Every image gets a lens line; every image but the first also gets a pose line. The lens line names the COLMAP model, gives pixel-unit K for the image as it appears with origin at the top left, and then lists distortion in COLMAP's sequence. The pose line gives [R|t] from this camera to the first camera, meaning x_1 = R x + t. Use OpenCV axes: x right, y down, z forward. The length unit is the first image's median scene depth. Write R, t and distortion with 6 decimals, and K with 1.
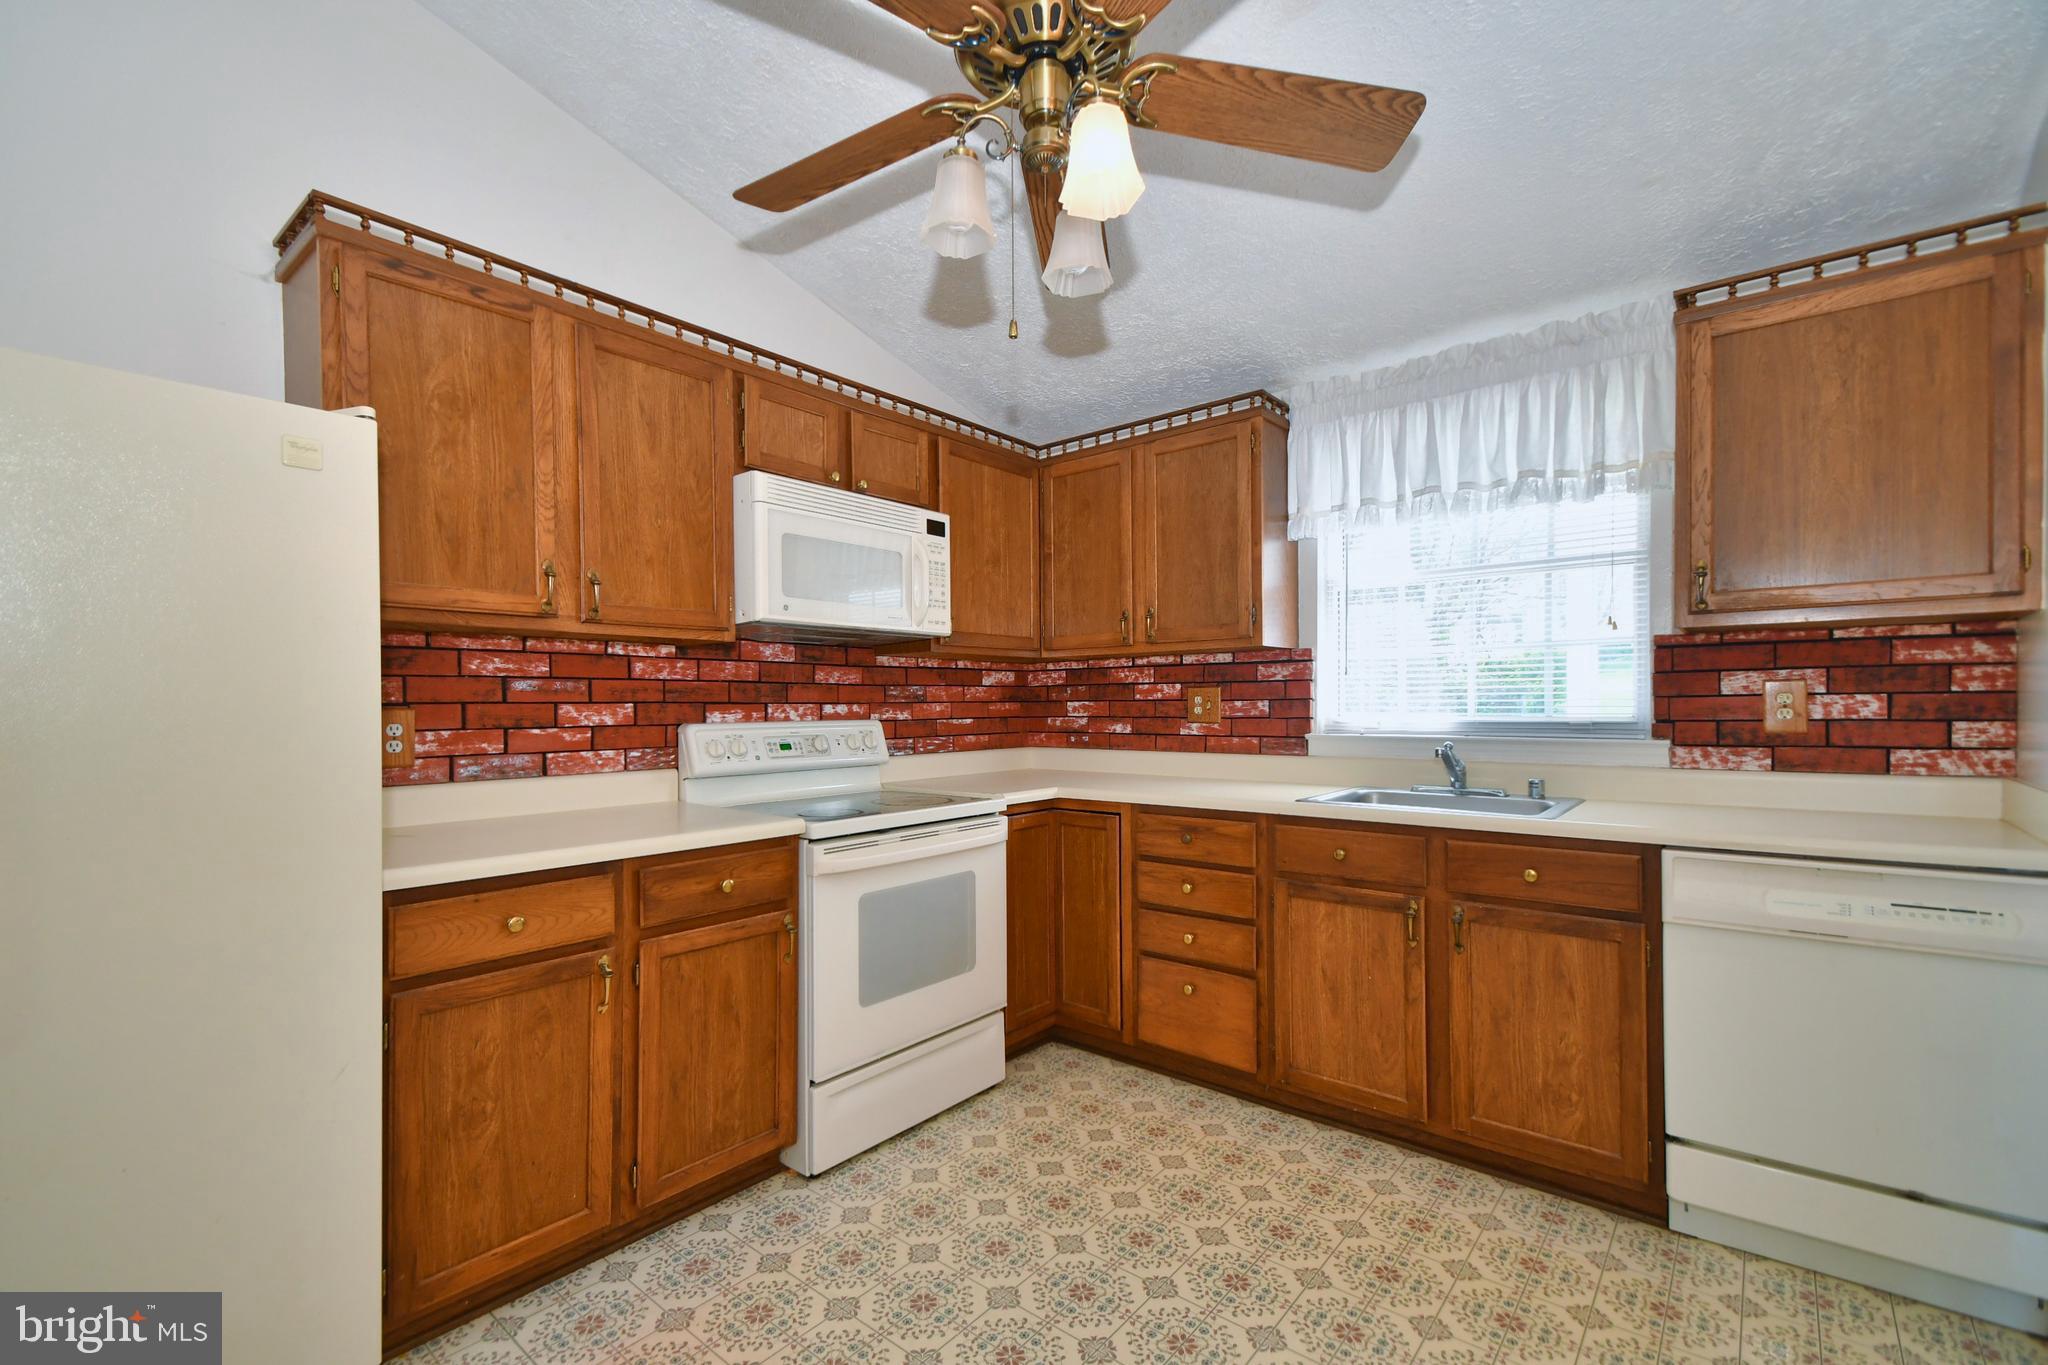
lens RADIAL K [[906.8, 0, 1005.8], [0, 906.8, 704.2], [0, 0, 1]] dist [0.019551, -0.012475]
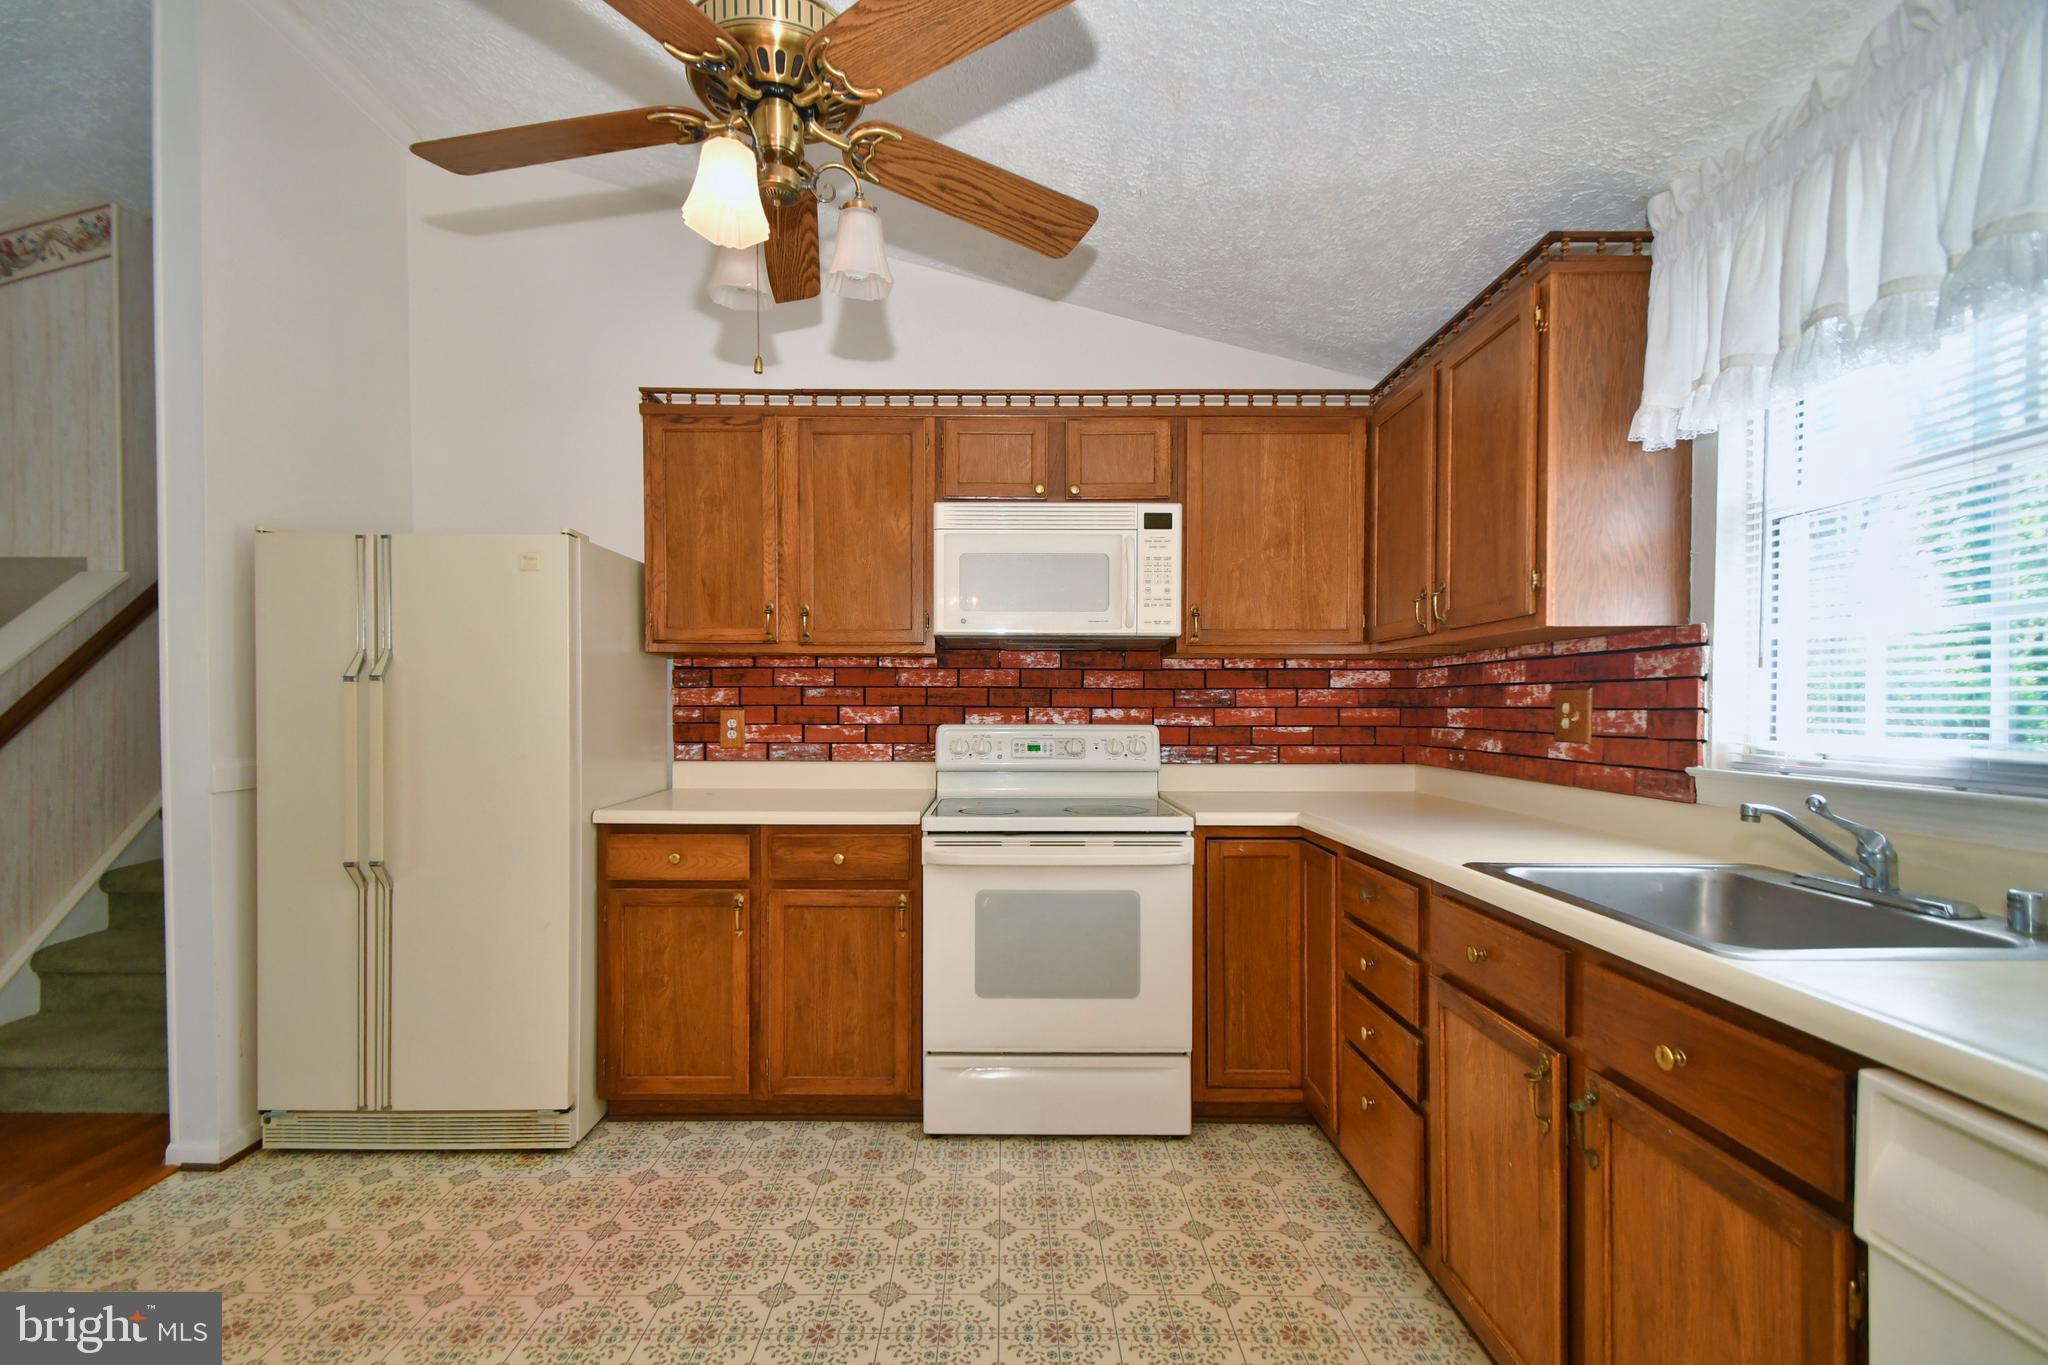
lens RADIAL K [[906.8, 0, 1005.8], [0, 906.8, 704.2], [0, 0, 1]] dist [0.019551, -0.012475]
pose [[0.634368, 0.007966, -0.772990, 0.601966], [-0.006616, 0.999966, 0.004876, -0.010358], [0.773003, 0.002021, 0.634399, 0.316901]]
